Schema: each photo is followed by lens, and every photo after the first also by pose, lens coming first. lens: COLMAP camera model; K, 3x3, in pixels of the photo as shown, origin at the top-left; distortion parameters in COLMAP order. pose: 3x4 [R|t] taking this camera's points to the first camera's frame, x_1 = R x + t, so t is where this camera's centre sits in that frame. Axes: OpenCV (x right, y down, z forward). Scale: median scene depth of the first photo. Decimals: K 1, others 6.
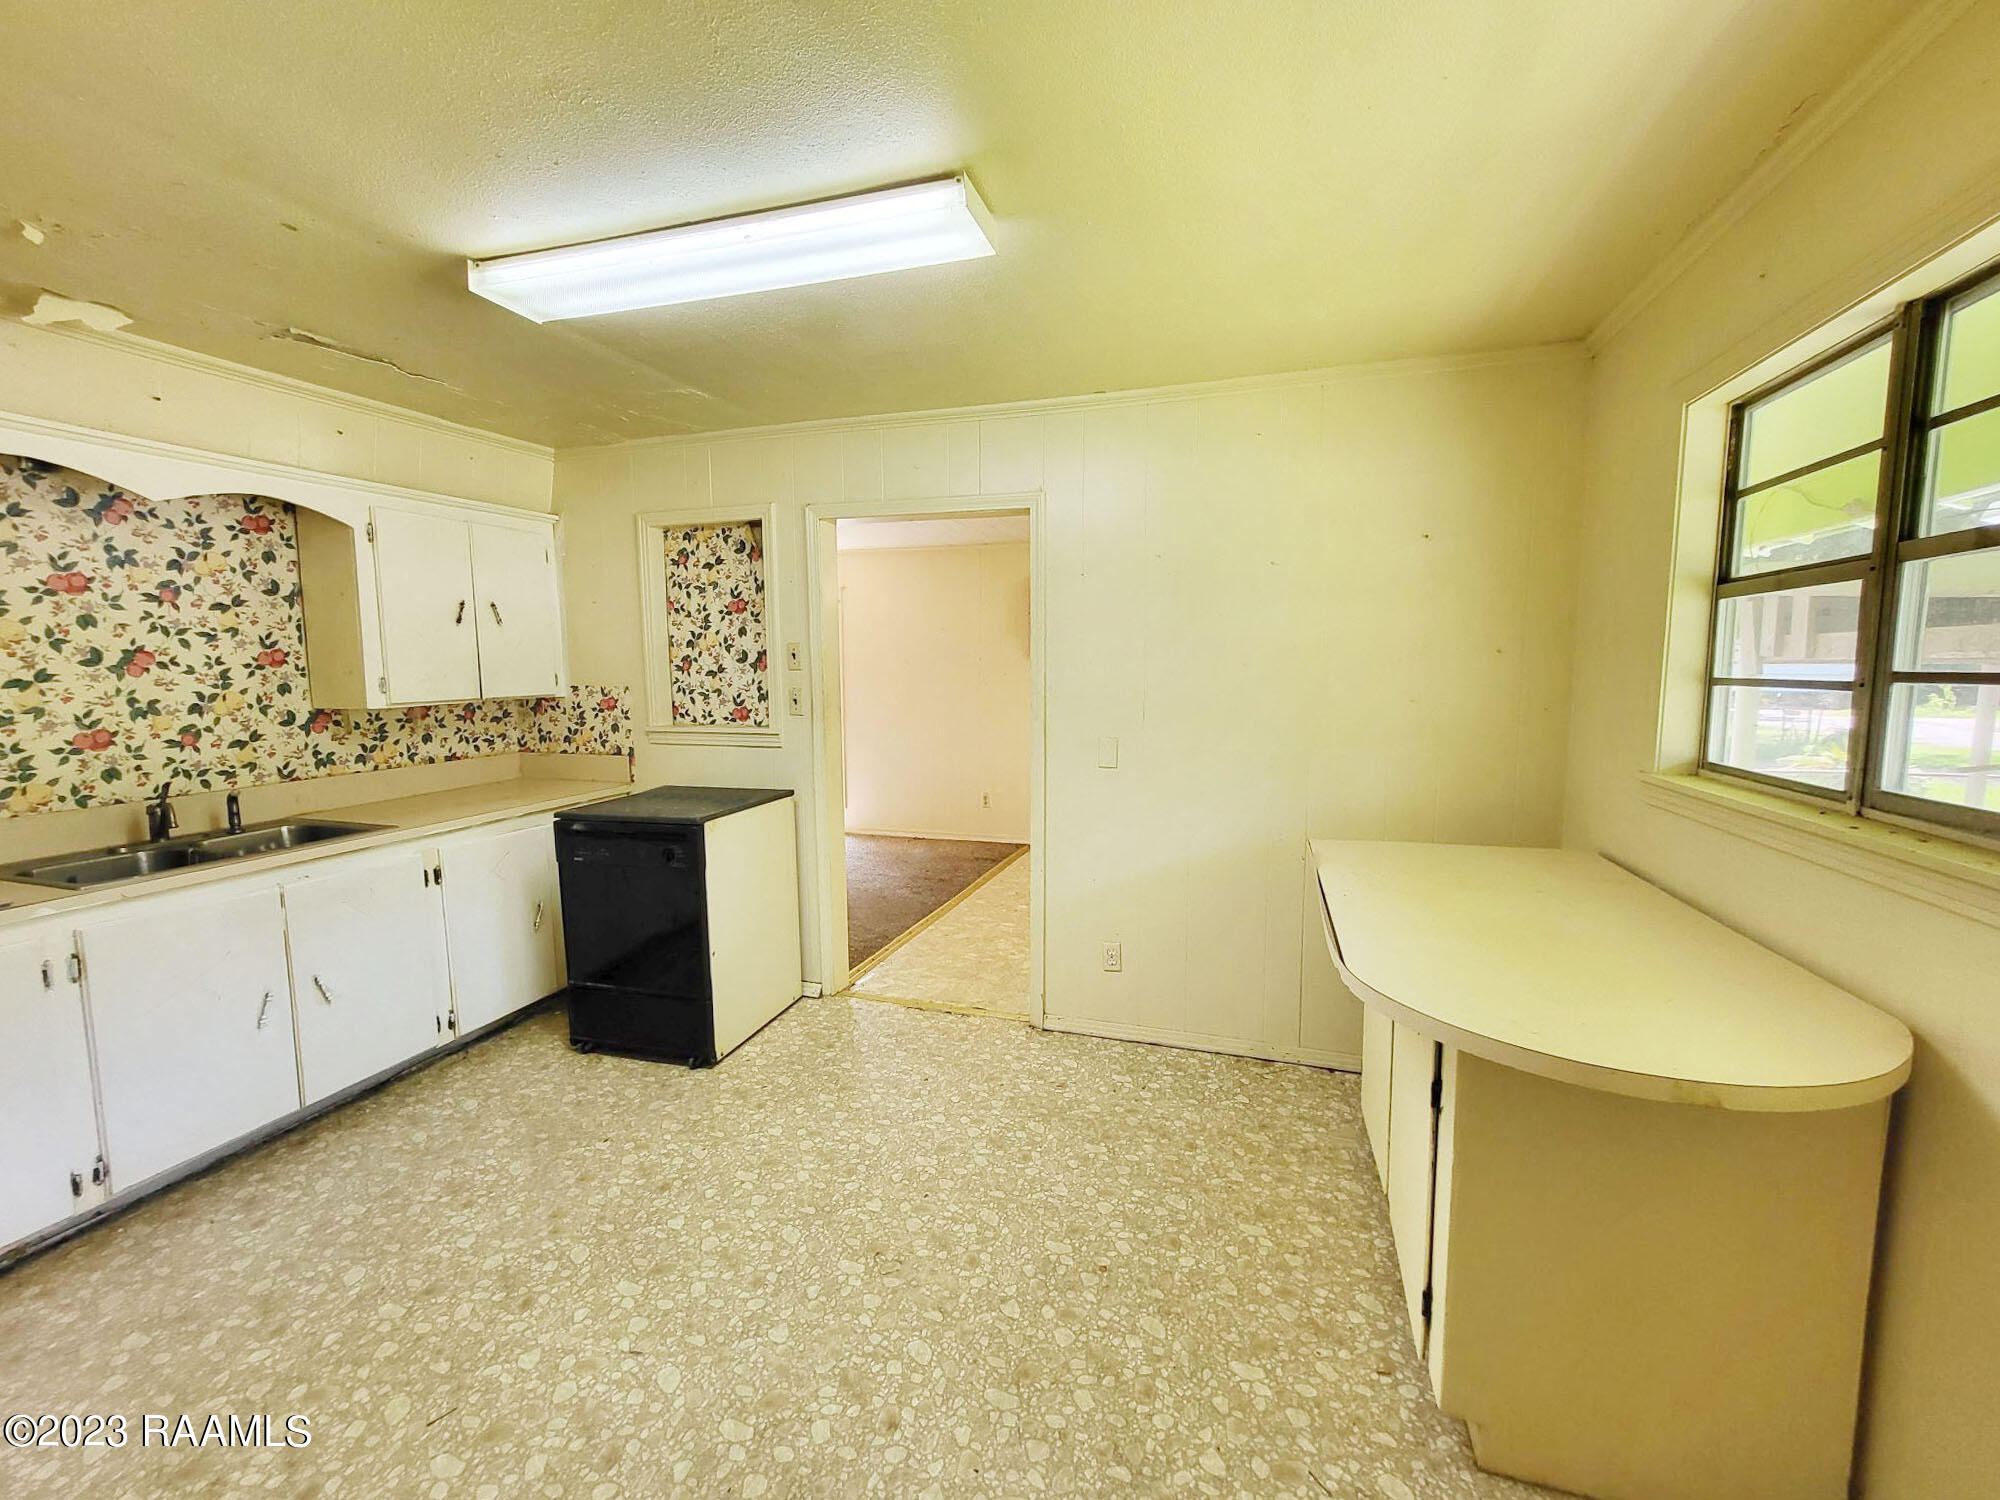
lens RADIAL K [[789.8, 0, 1018.1], [0, 789.8, 737.3], [0, 0, 1]] dist [0.000016, 0.000968]
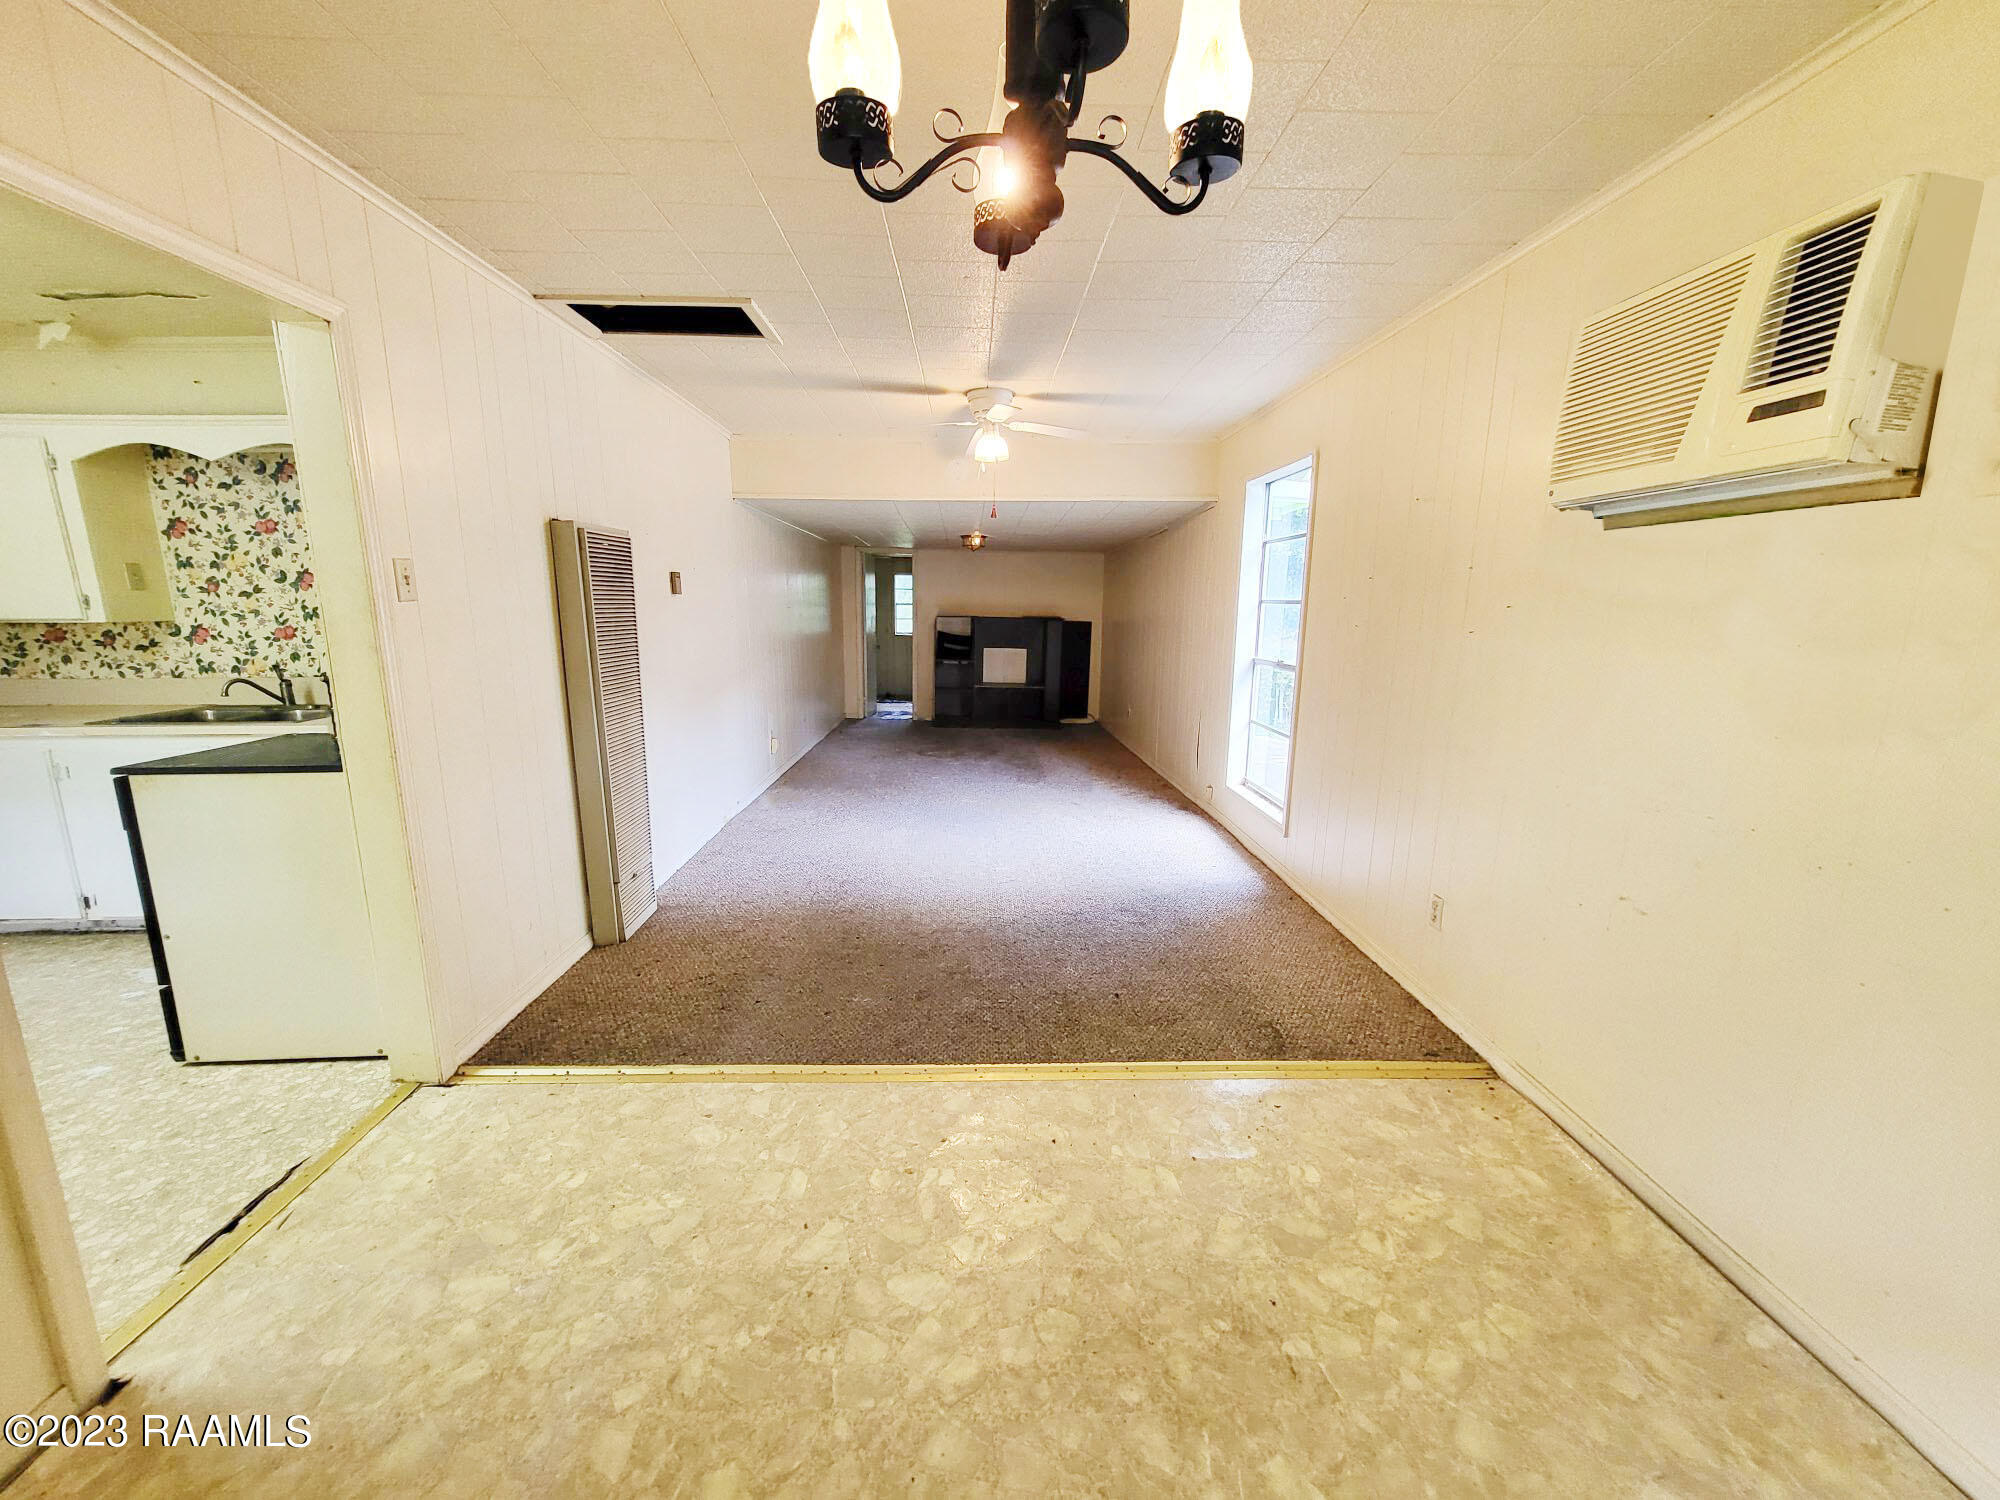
lens RADIAL K [[789.8, 0, 1020.2], [0, 789.8, 756.0], [0, 0, 1]] dist [0.000016, 0.000968]
pose [[0.322938, 0.188080, -0.927544, 0.653072], [-0.088081, 0.981774, 0.168410, -0.129255], [0.942313, 0.027313, 0.333618, 1.645595]]
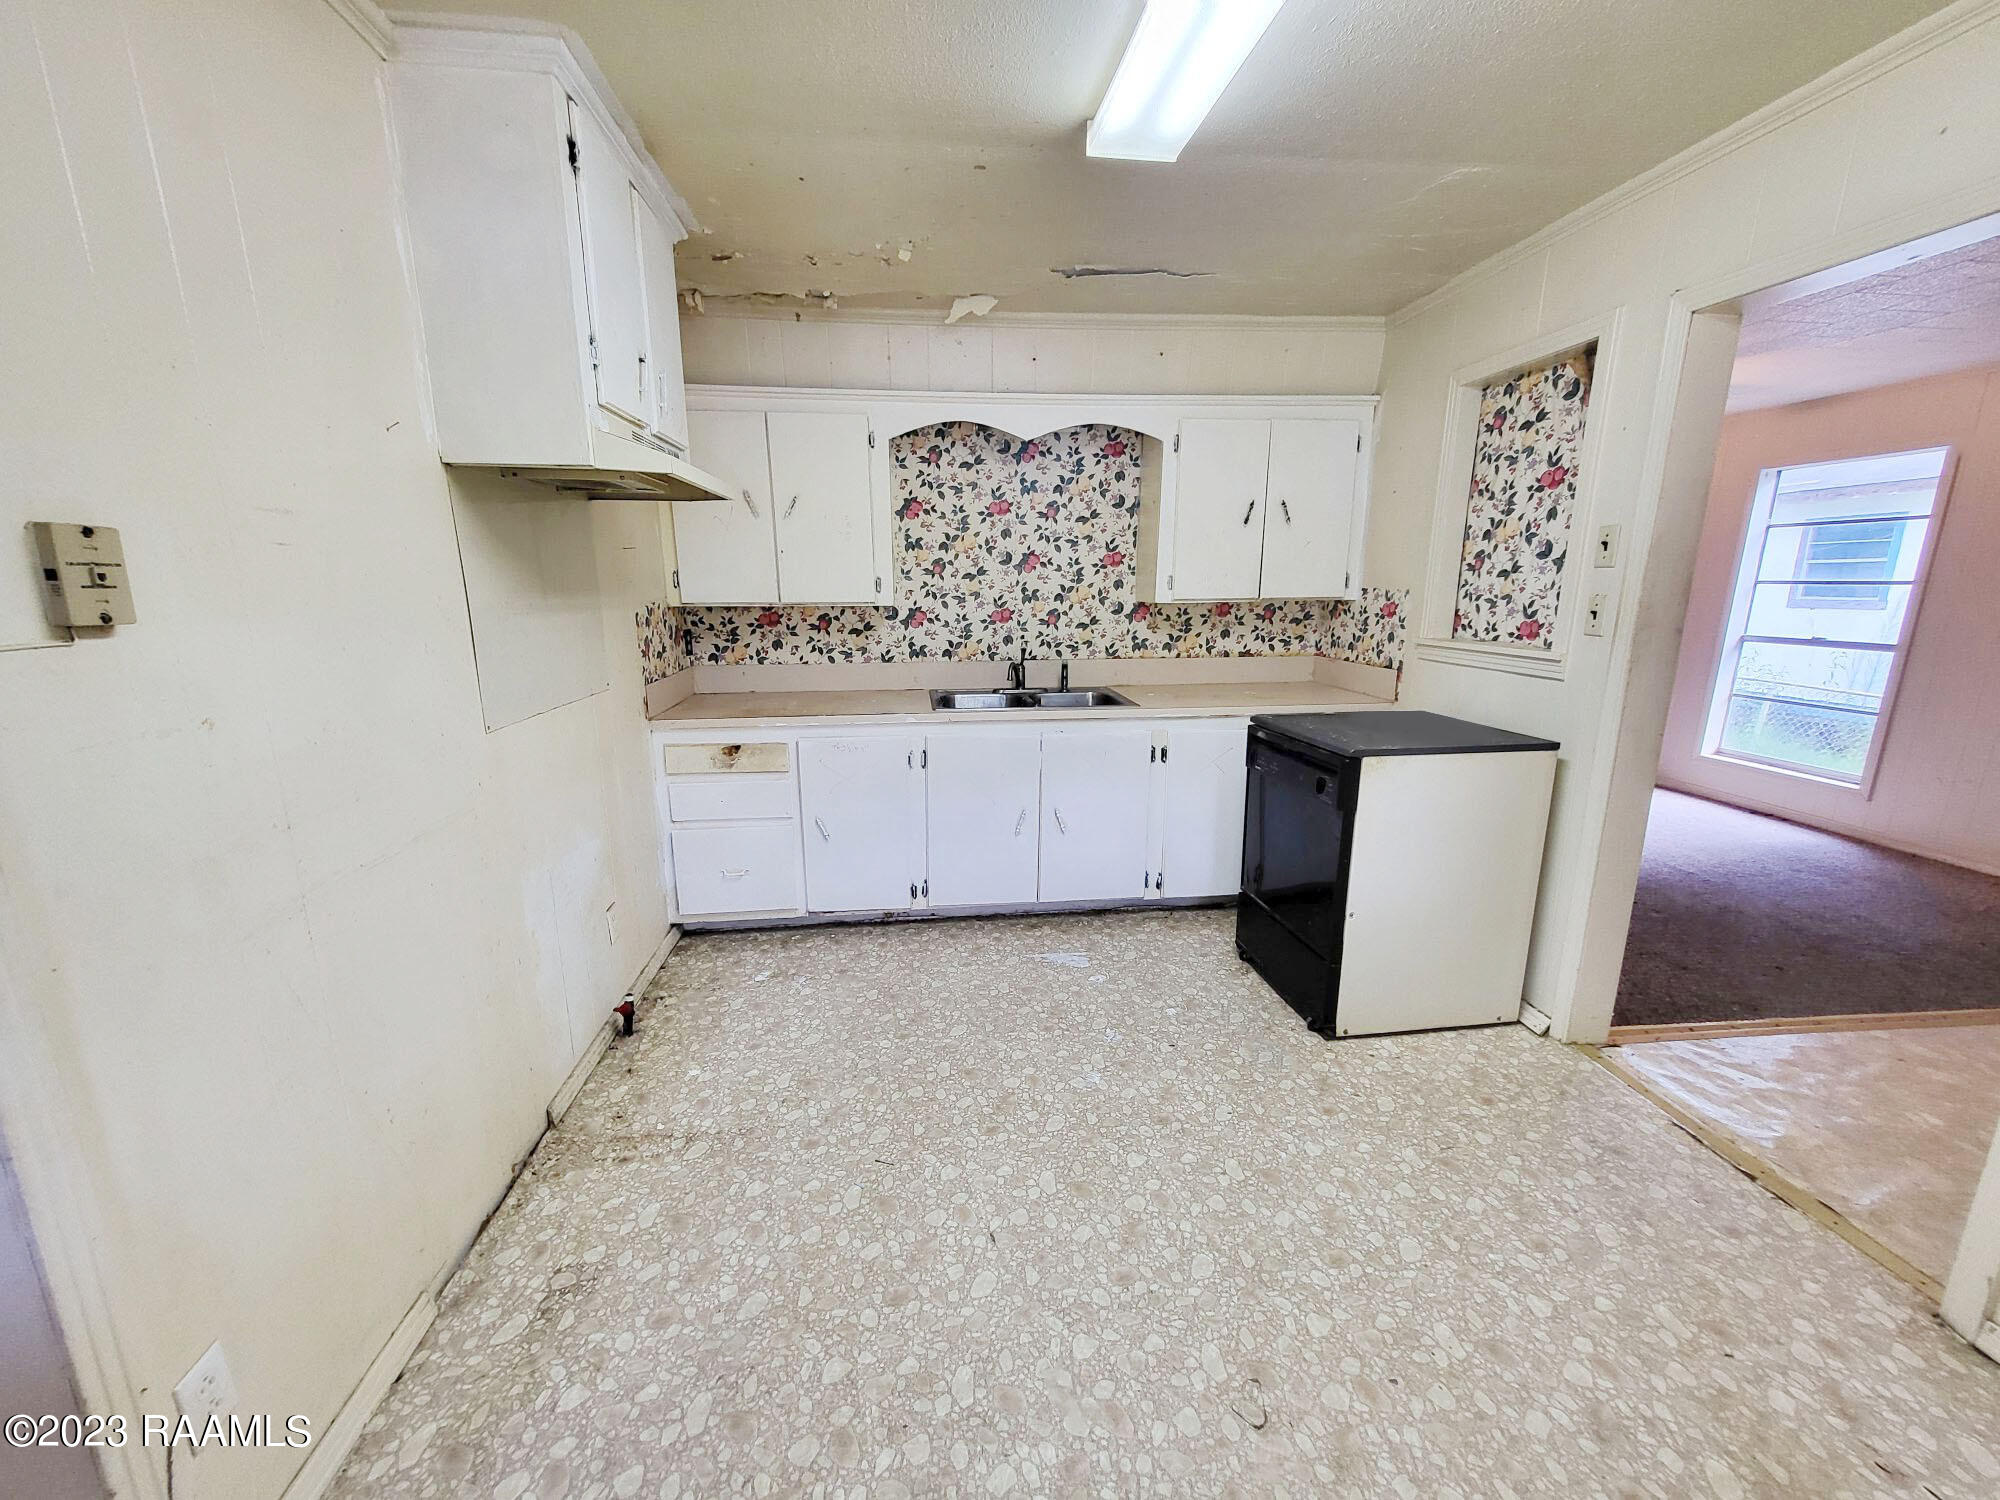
lens RADIAL K [[789.8, 0, 1010.3], [0, 789.8, 749.6], [0, 0, 1]] dist [0.000016, 0.000968]
pose [[0.407651, 0.196939, -0.891648, 0.187325], [-0.085290, 0.980409, 0.177550, -0.013245], [0.909146, 0.003671, 0.416462, 0.358433]]
